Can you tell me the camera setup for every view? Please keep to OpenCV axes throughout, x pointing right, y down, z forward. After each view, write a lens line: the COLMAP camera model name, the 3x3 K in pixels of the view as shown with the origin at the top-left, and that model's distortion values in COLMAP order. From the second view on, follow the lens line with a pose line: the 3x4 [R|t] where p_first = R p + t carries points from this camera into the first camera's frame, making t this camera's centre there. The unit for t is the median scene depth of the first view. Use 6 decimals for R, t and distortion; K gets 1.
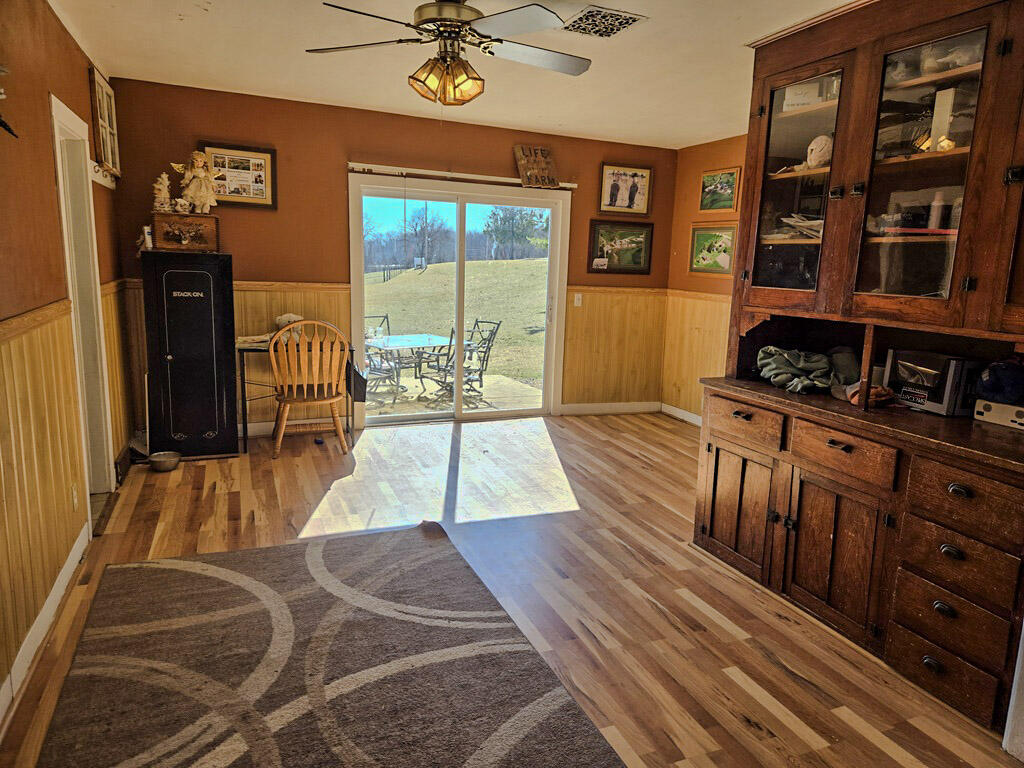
lens RADIAL K [[686.5, 0, 508.1], [0, 686.5, 382.3], [0, 0, 1]] dist [0.094661, -0.072268]
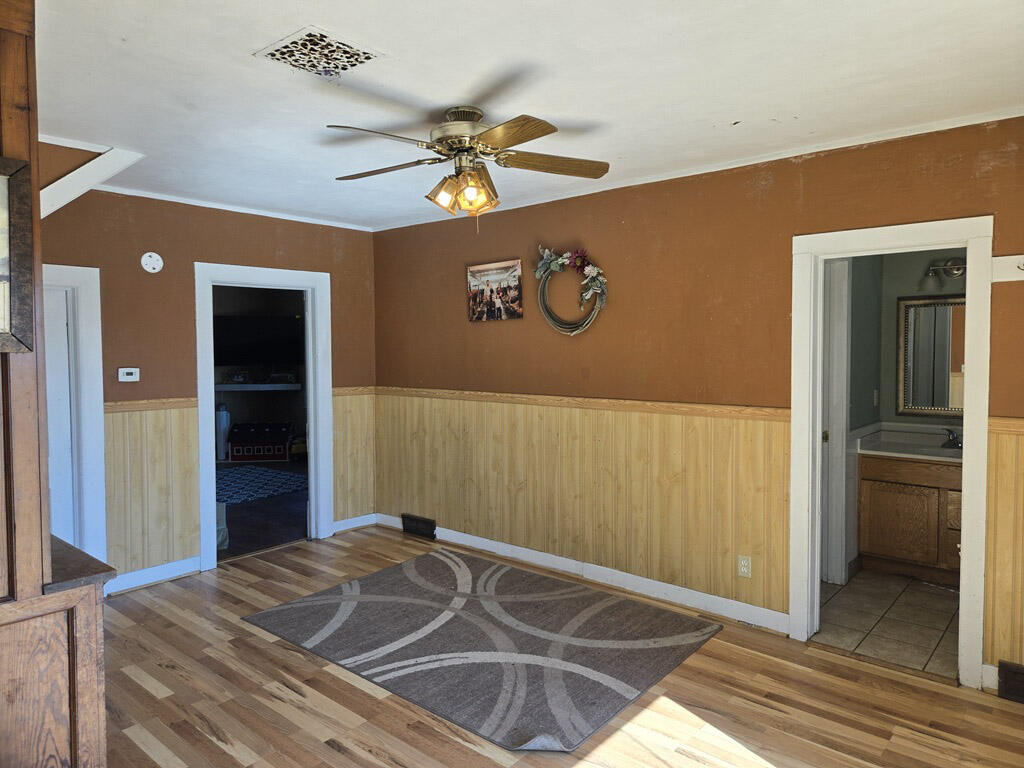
lens RADIAL K [[686.5, 0, 508.1], [0, 686.5, 382.3], [0, 0, 1]] dist [0.094661, -0.072268]
pose [[-0.891771, -0.007760, -0.452420, 0.313000], [-0.106977, 0.975124, 0.194138, -0.362908], [0.439659, 0.221525, -0.870417, 1.970083]]
